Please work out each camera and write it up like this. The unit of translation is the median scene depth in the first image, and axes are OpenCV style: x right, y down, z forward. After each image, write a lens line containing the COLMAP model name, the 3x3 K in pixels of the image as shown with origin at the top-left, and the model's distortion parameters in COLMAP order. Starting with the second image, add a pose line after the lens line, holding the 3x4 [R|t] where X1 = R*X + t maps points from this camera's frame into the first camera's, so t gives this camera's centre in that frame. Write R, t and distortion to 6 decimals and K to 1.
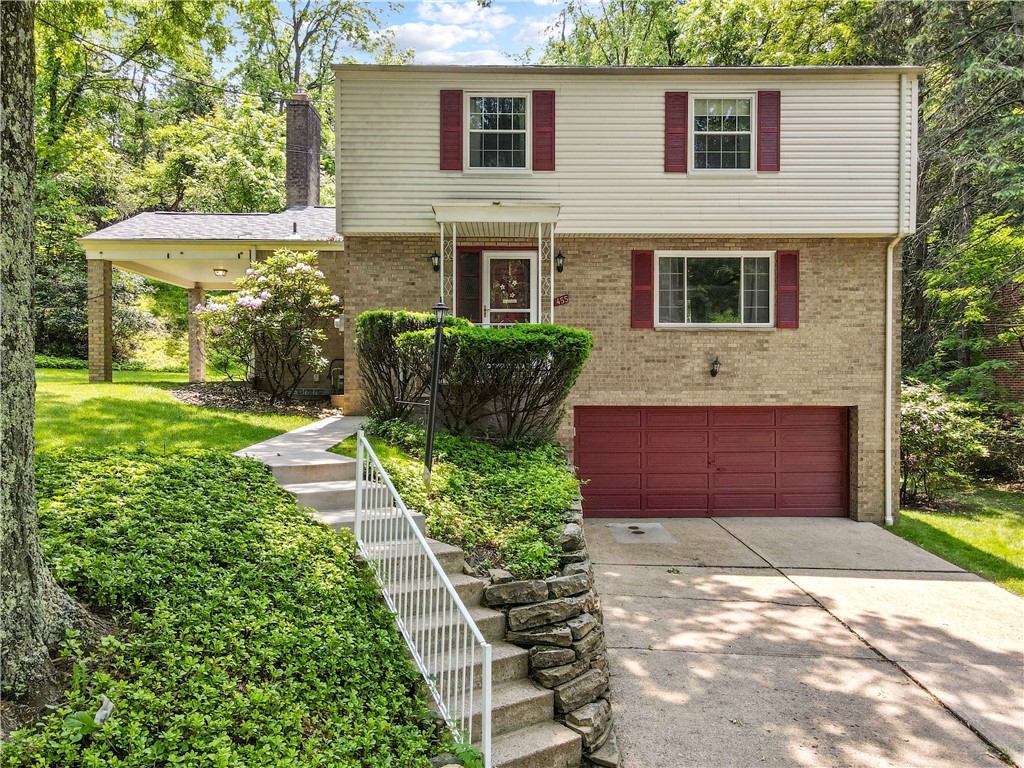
lens RADIAL K [[712.8, 0, 512.0], [0, 712.8, 384.0], [0, 0, 1]] dist [0.004213, 0.002185]
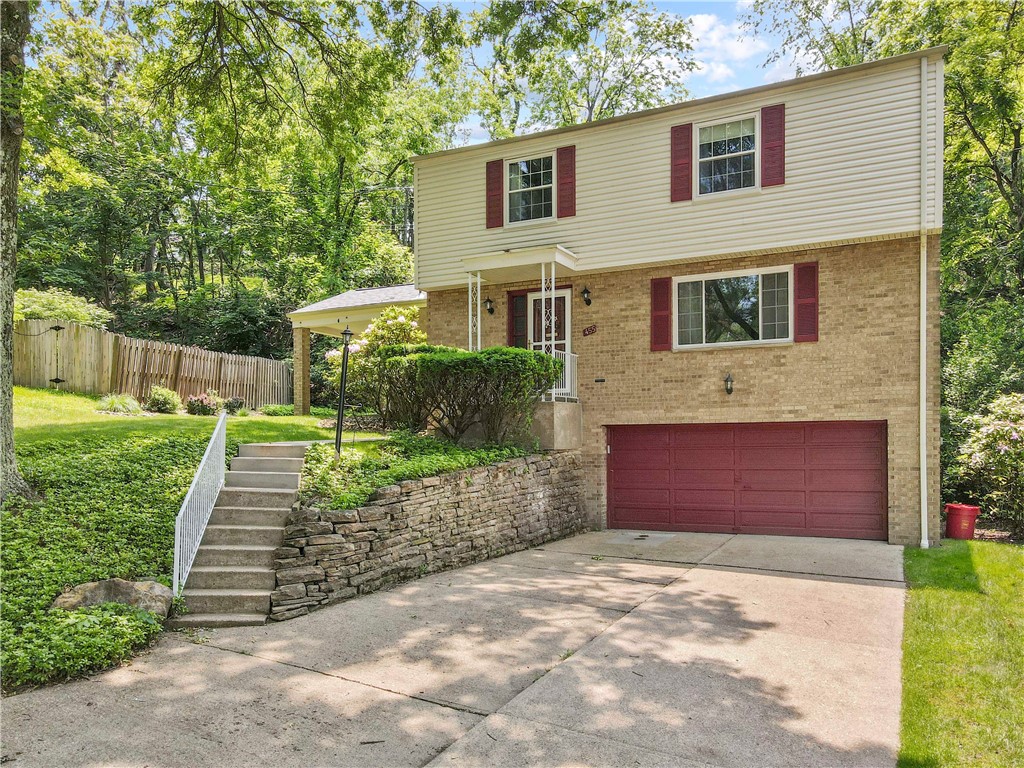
lens RADIAL K [[718.1, 0, 510.6], [0, 718.1, 435.3], [0, 0, 1]] dist [0.003909, 0.003352]
pose [[0.900414, -0.009840, -0.434923, 0.448969], [0.003171, 0.999866, -0.016056, 0.064308], [0.435022, 0.013077, 0.900325, -0.060537]]
